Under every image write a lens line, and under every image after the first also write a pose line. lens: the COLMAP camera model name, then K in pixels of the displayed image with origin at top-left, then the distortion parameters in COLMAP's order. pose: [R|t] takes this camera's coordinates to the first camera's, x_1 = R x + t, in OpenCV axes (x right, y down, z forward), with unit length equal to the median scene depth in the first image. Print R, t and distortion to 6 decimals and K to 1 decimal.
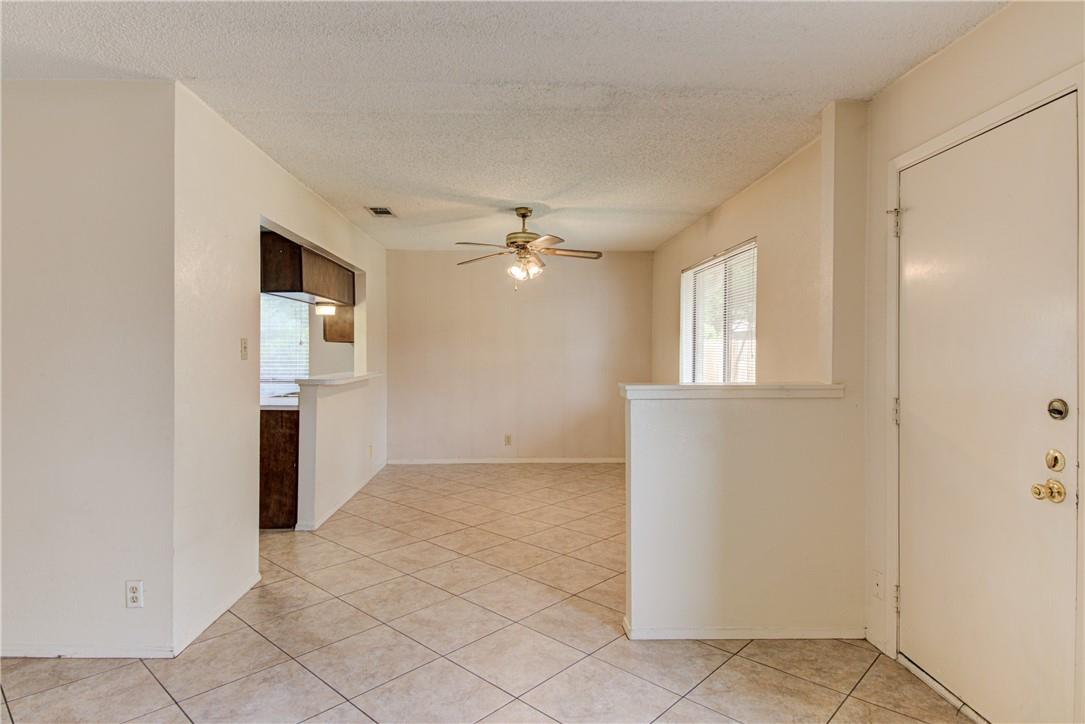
lens RADIAL K [[584.3, 0, 538.7], [0, 584.3, 358.1], [0, 0, 1]] dist [-0.004470, -0.000661]
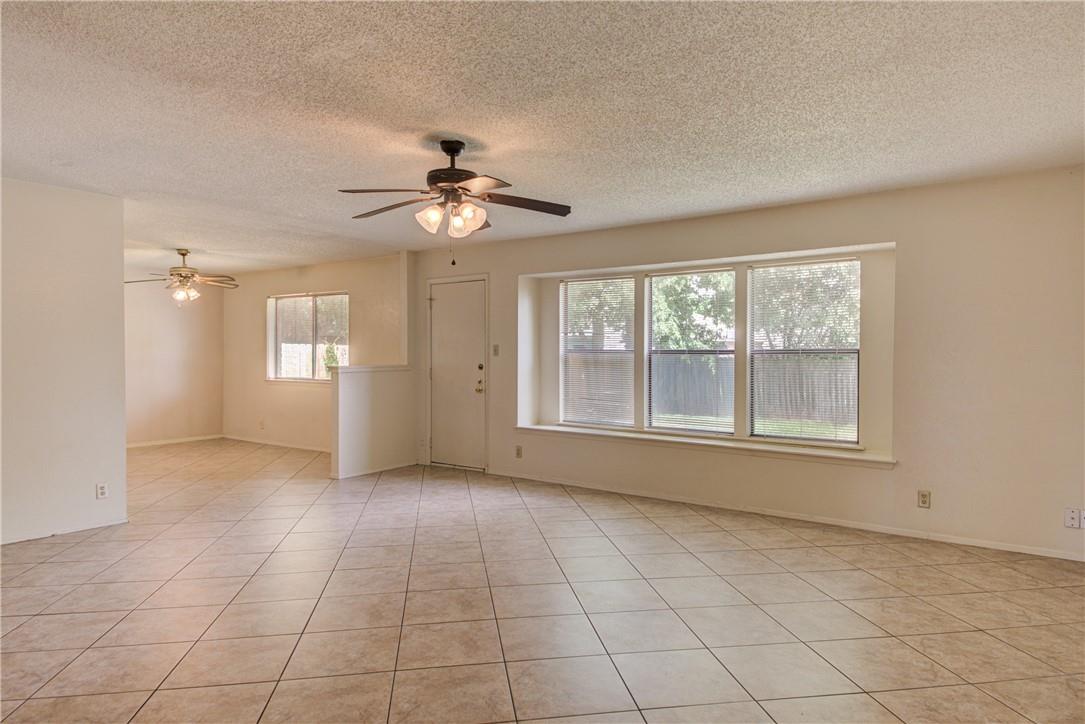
lens RADIAL K [[712.6, 0, 536.0], [0, 712.6, 356.9], [0, 0, 1]] dist [0.026917, 0.004028]
pose [[0.615222, -0.001774, 0.788352, -0.862800], [0.009772, 0.999938, -0.005376, 0.018964], [-0.788293, 0.011011, 0.615201, -0.721420]]
